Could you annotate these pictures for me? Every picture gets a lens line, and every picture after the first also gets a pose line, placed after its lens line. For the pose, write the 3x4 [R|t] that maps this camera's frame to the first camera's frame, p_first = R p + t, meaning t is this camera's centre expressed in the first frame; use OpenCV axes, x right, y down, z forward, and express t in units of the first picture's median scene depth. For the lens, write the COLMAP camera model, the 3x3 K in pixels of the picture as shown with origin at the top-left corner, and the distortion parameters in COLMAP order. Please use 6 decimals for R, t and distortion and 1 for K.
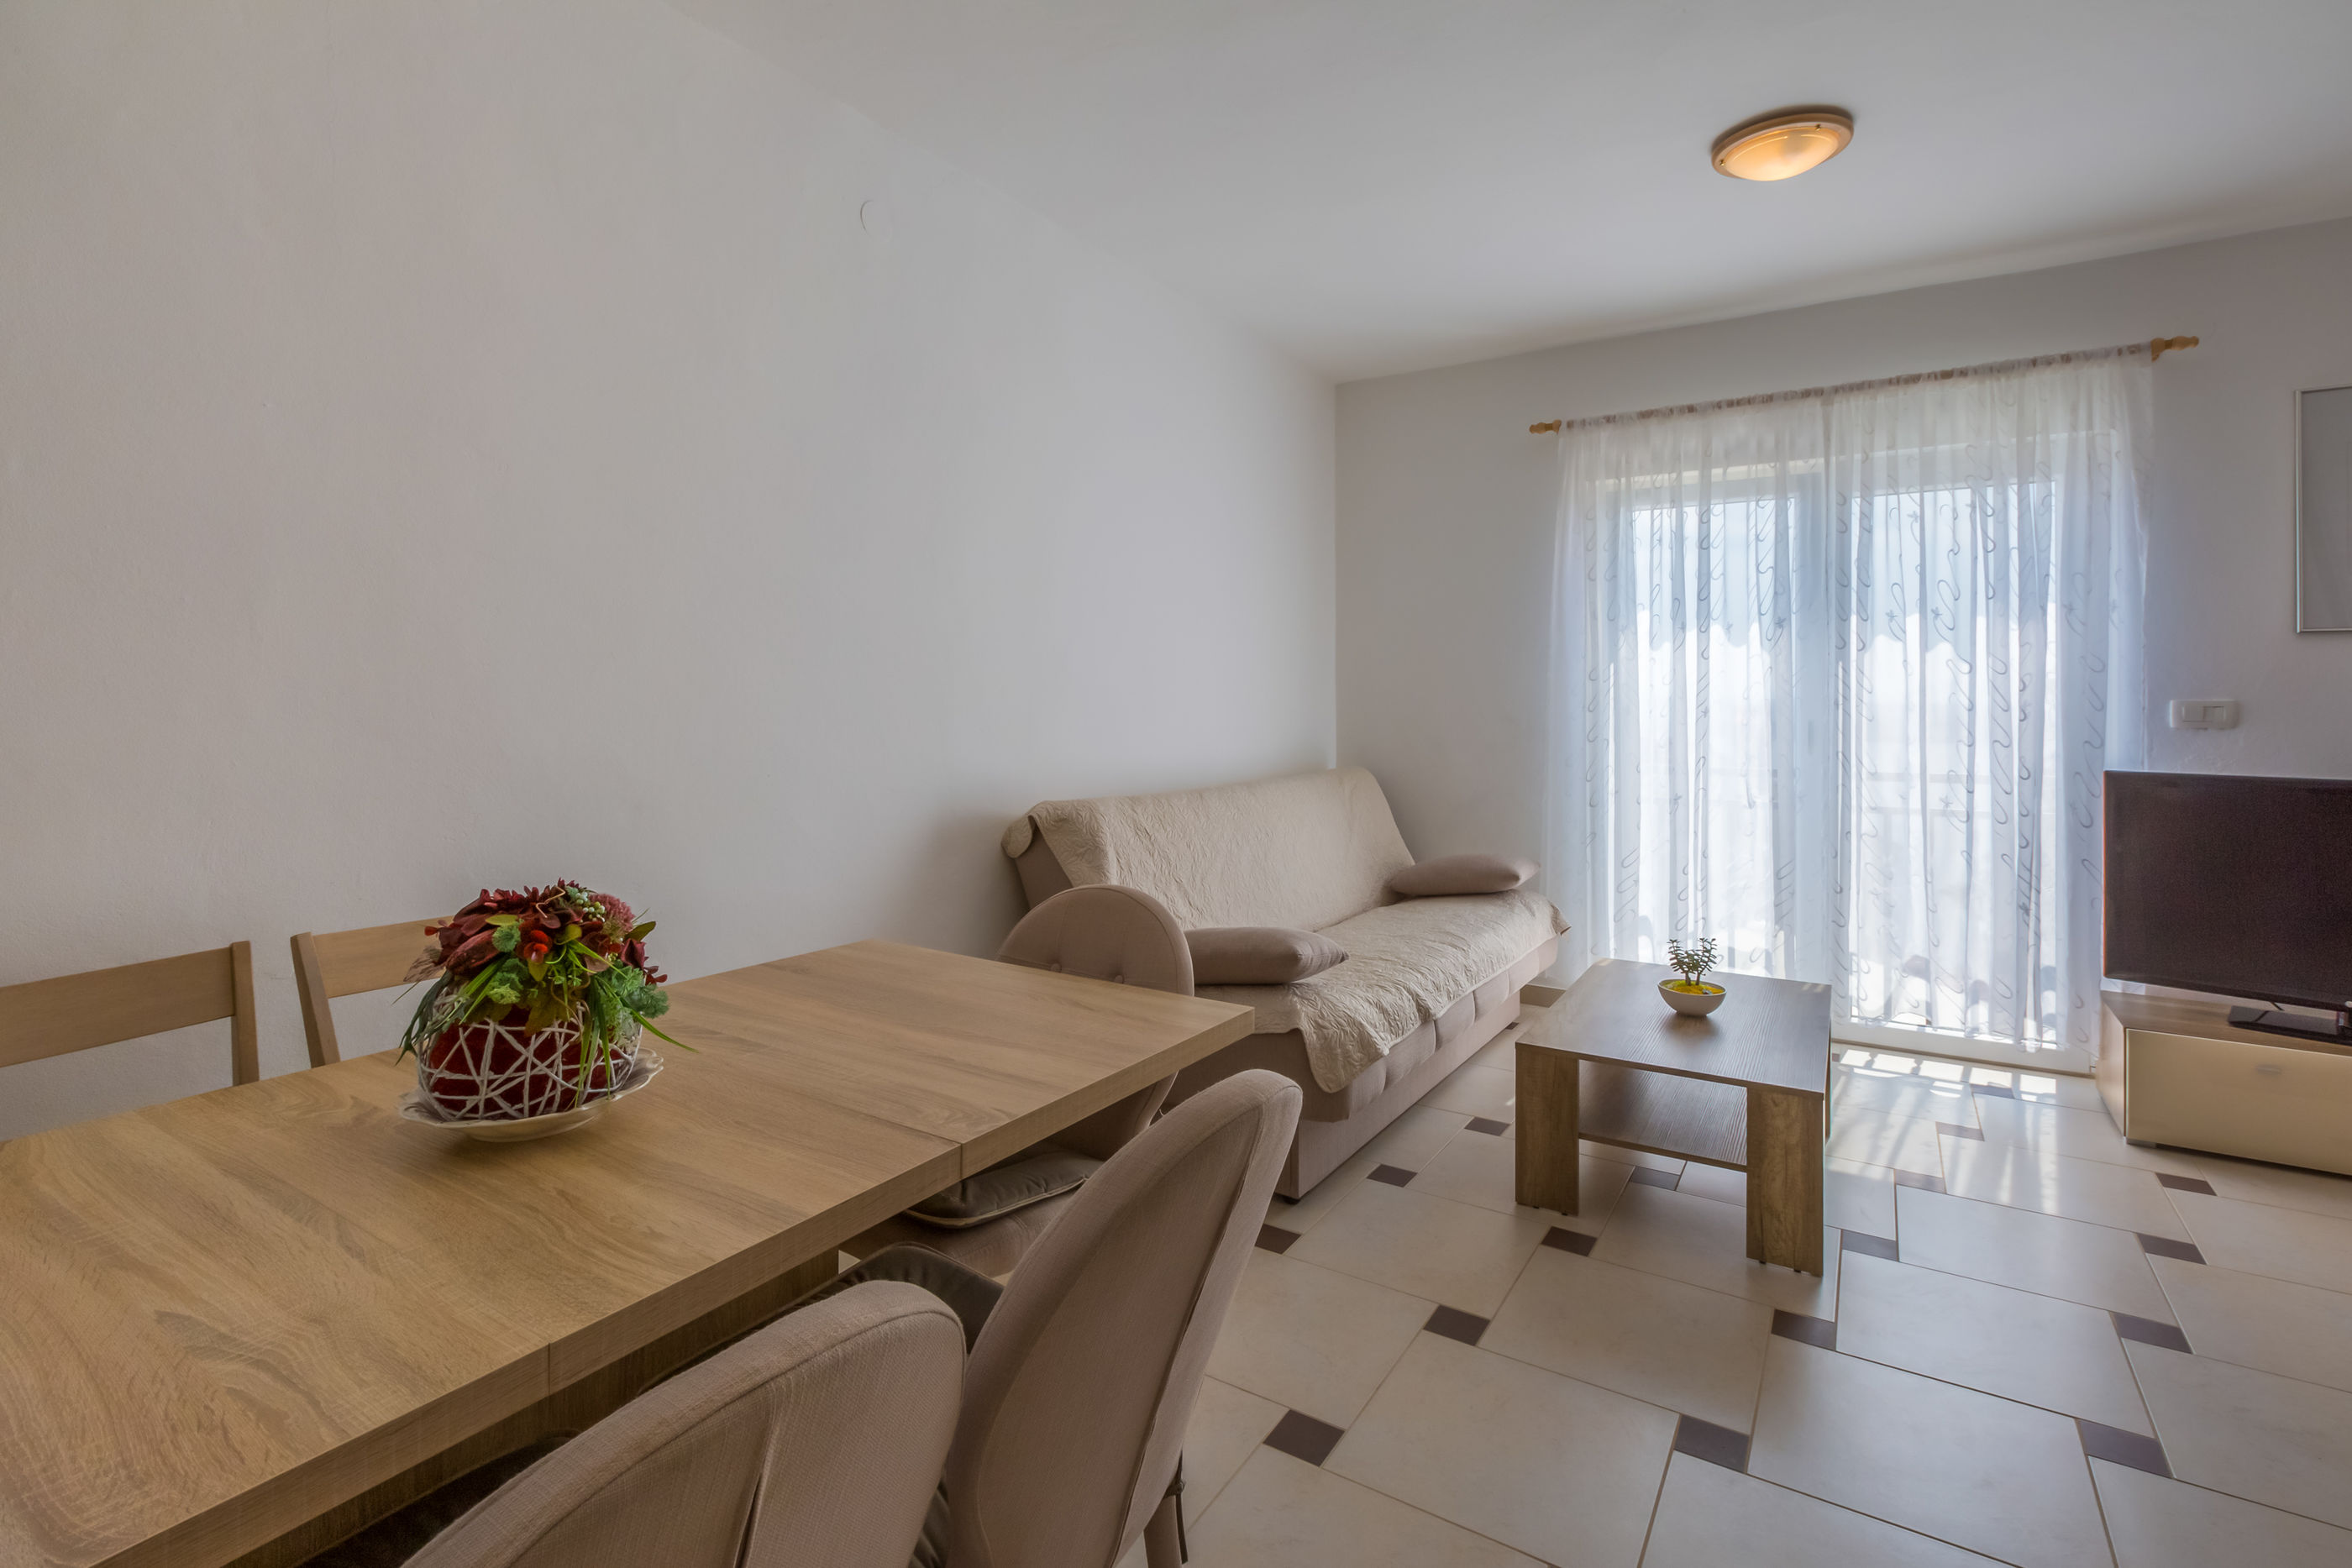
lens RADIAL K [[1096.0, 0, 1181.8], [0, 1096.0, 704.3], [0, 0, 1]] dist [0.000678, -0.000414]
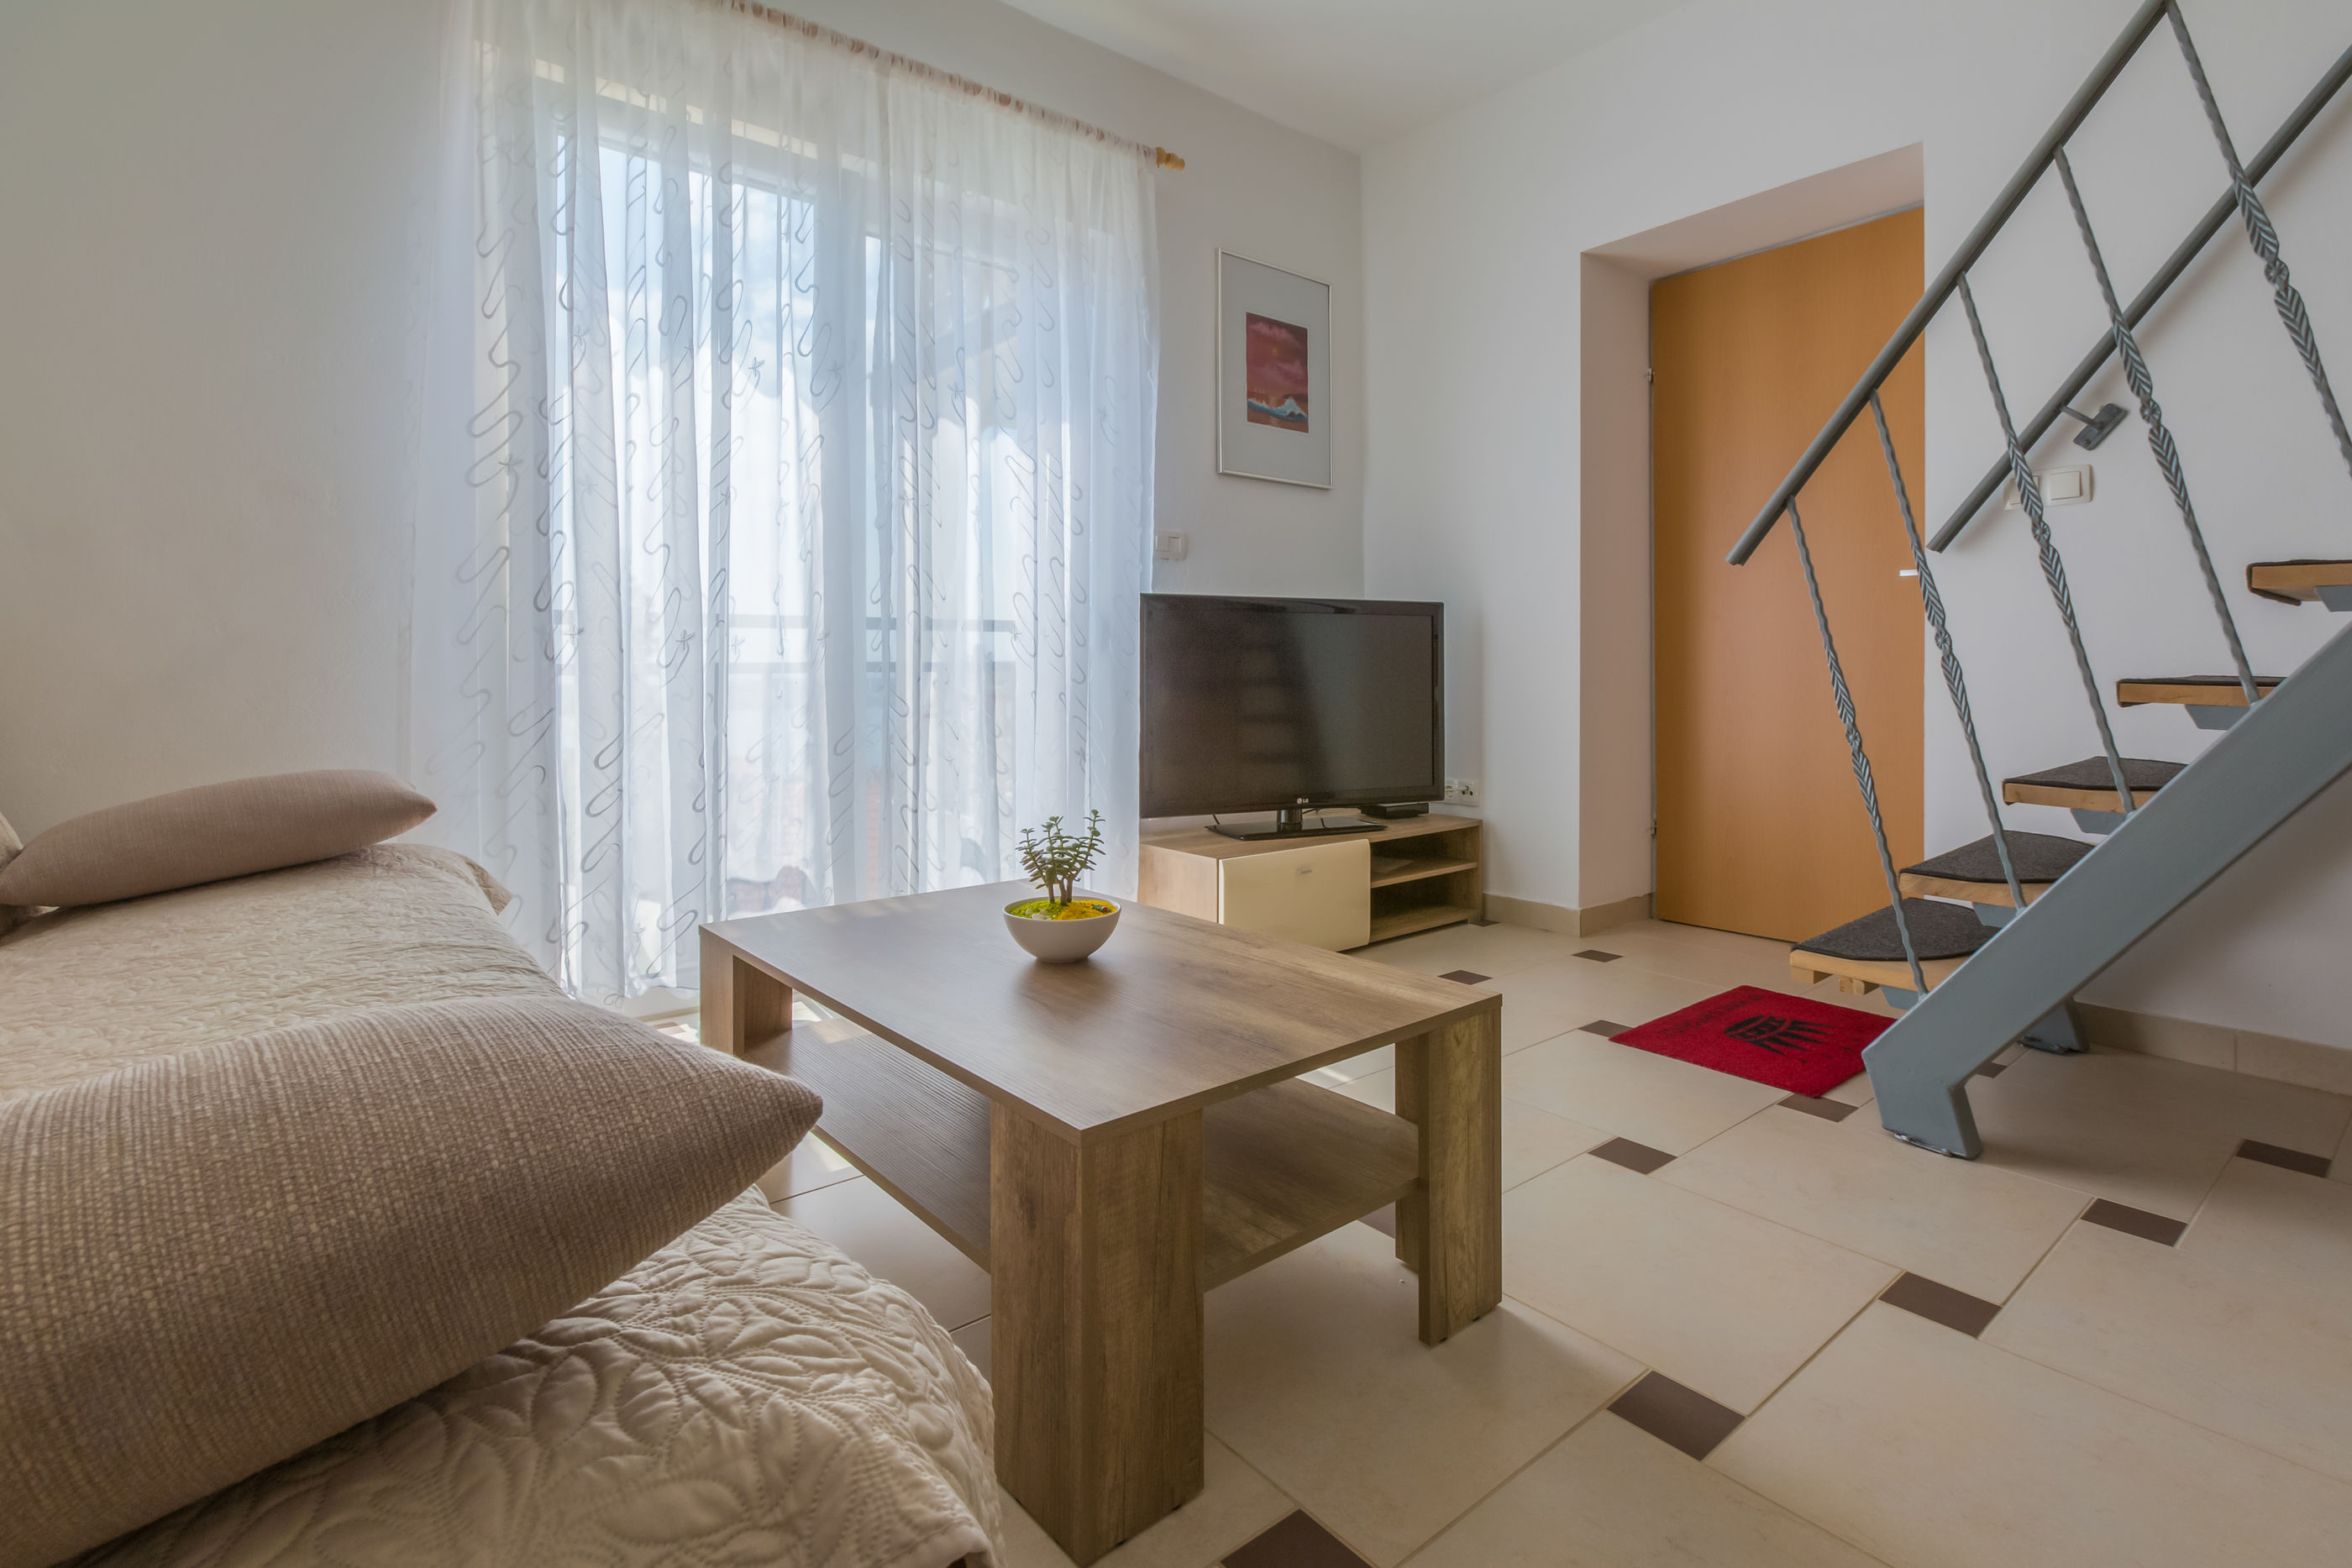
lens RADIAL K [[1098.1, 0, 1172.4], [0, 1098.1, 673.5], [0, 0, 1]] dist [-0.002971, -0.000276]
pose [[0.319978, -0.007566, 0.947395, -0.022821], [0.001662, 0.999971, 0.007425, 0.108023], [-0.947424, -0.000801, 0.319981, 0.604723]]
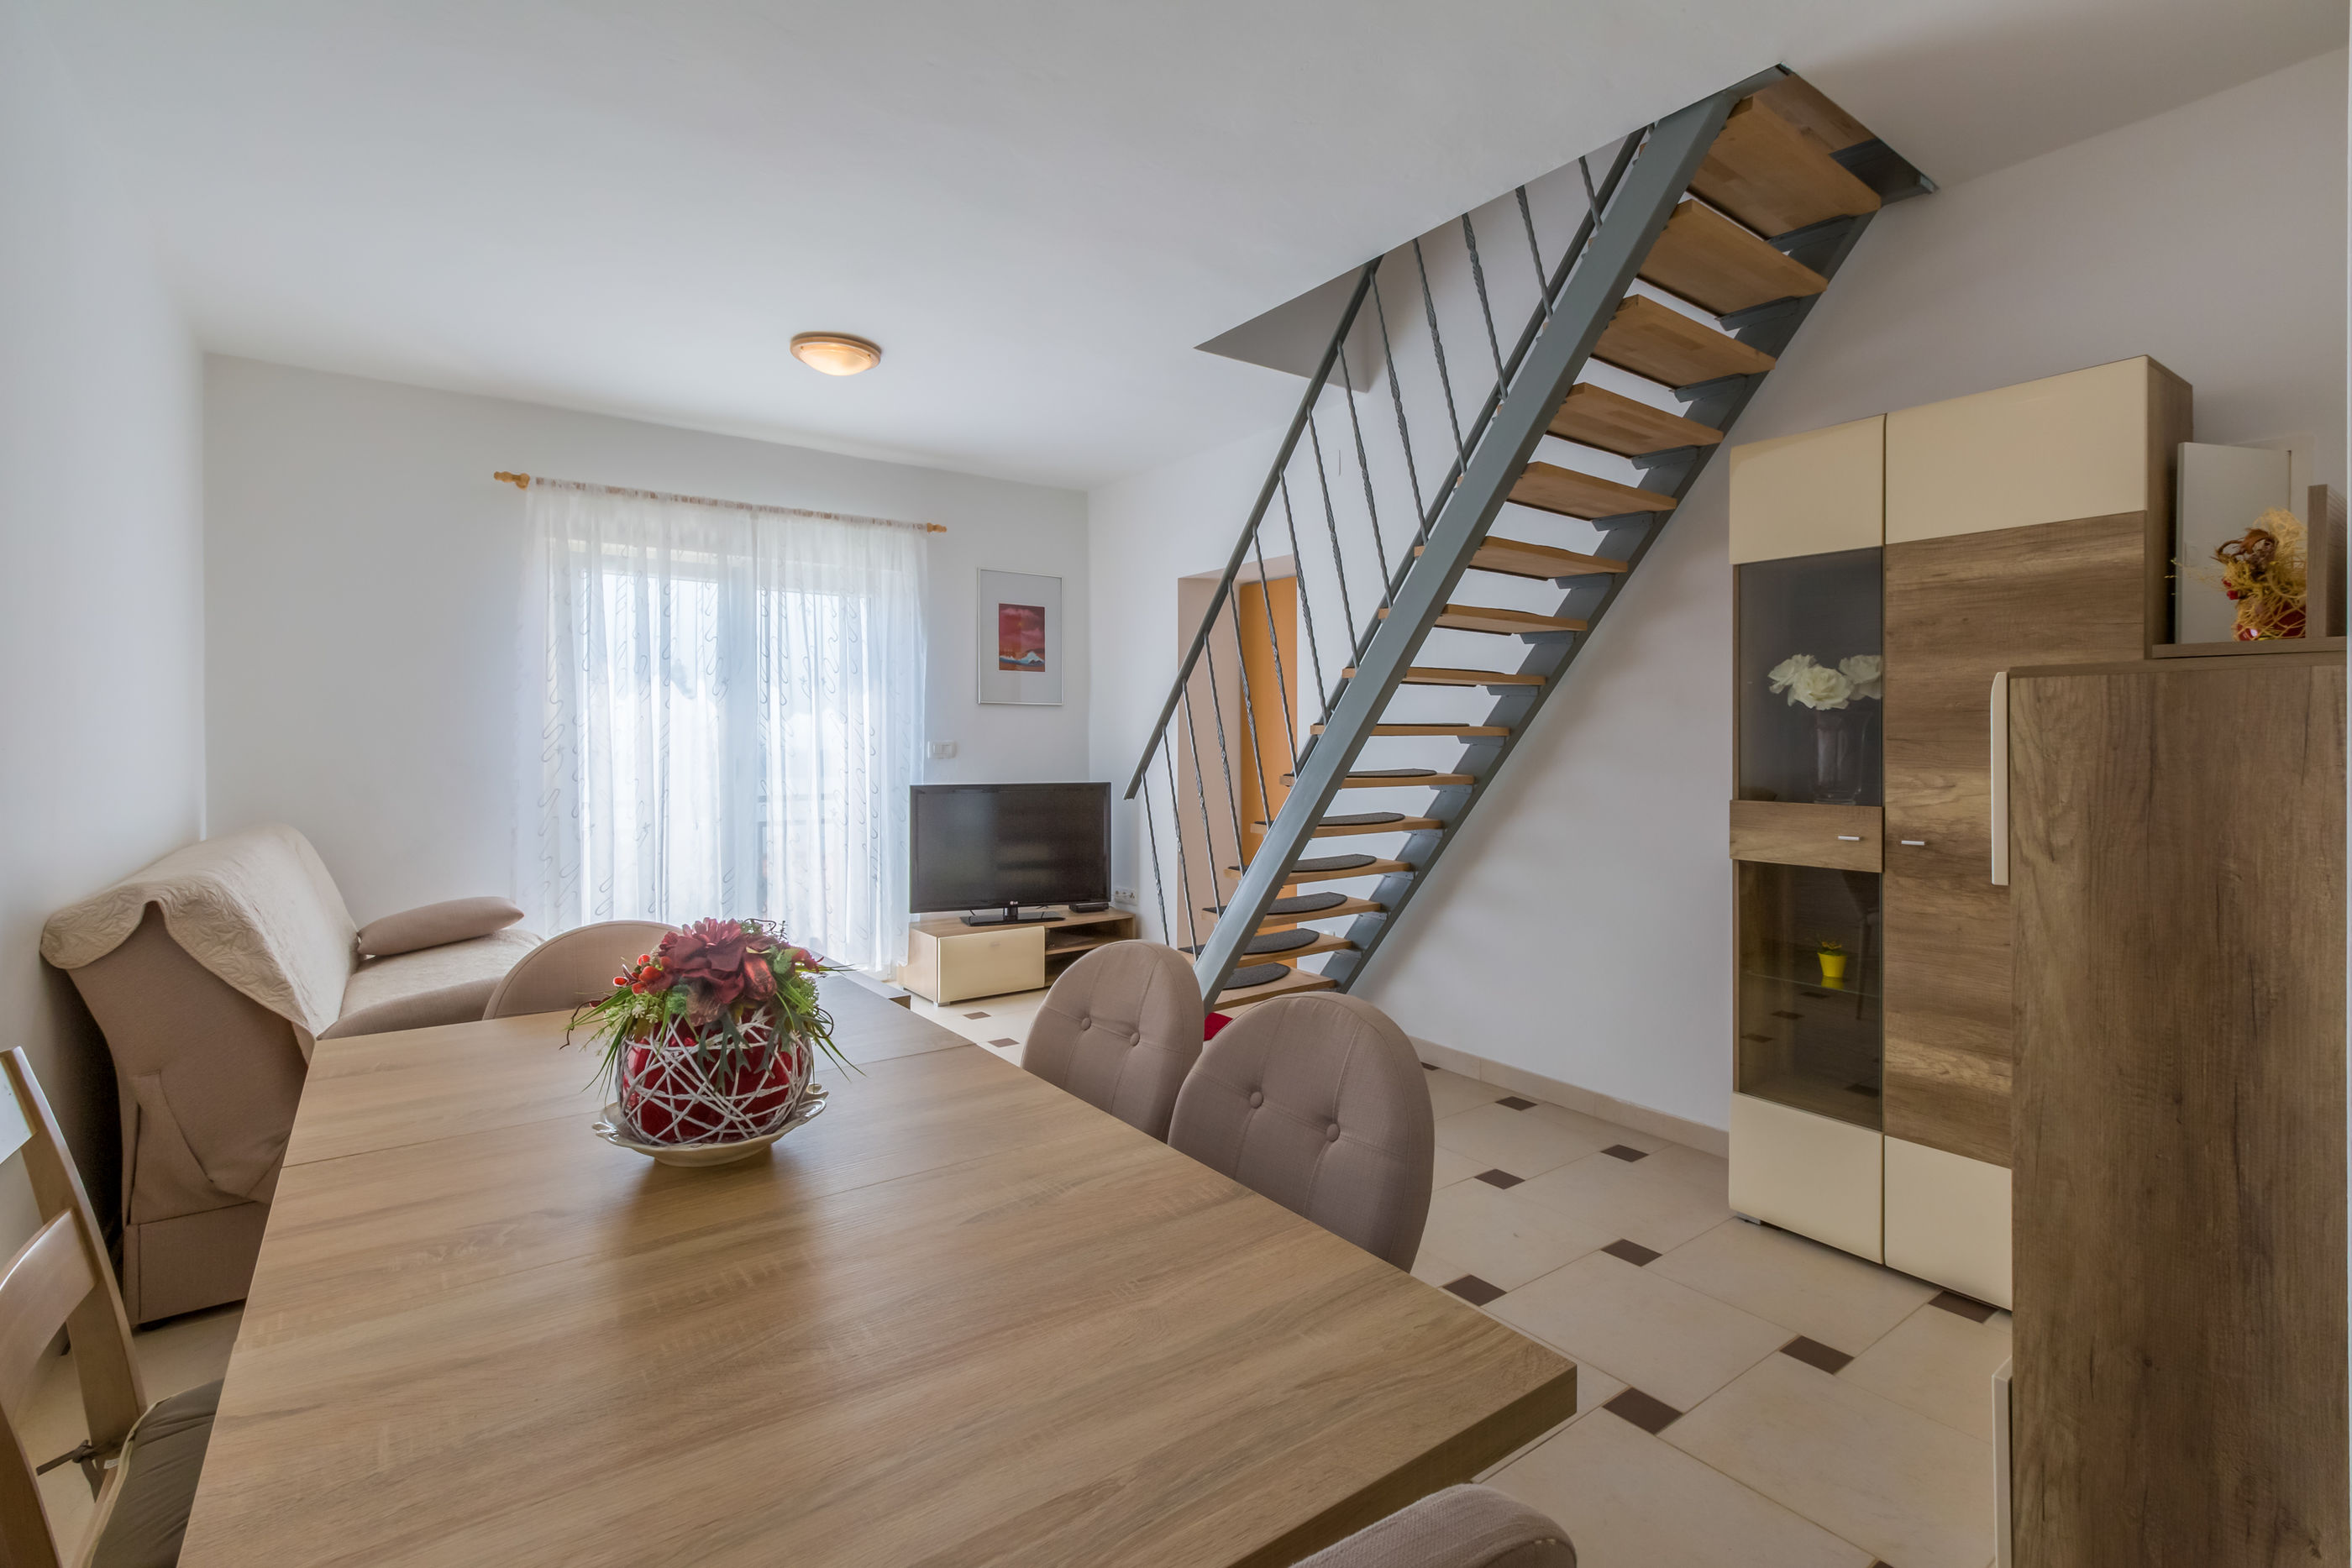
lens RADIAL K [[1089.3, 0, 1166.4], [0, 1089.3, 741.7], [0, 0, 1]] dist [-0.002705, -0.000577]
pose [[0.356008, -0.004191, 0.934473, -0.467346], [0.004598, 0.999986, 0.002733, -0.004900], [-0.934471, 0.003324, 0.356023, 0.070552]]
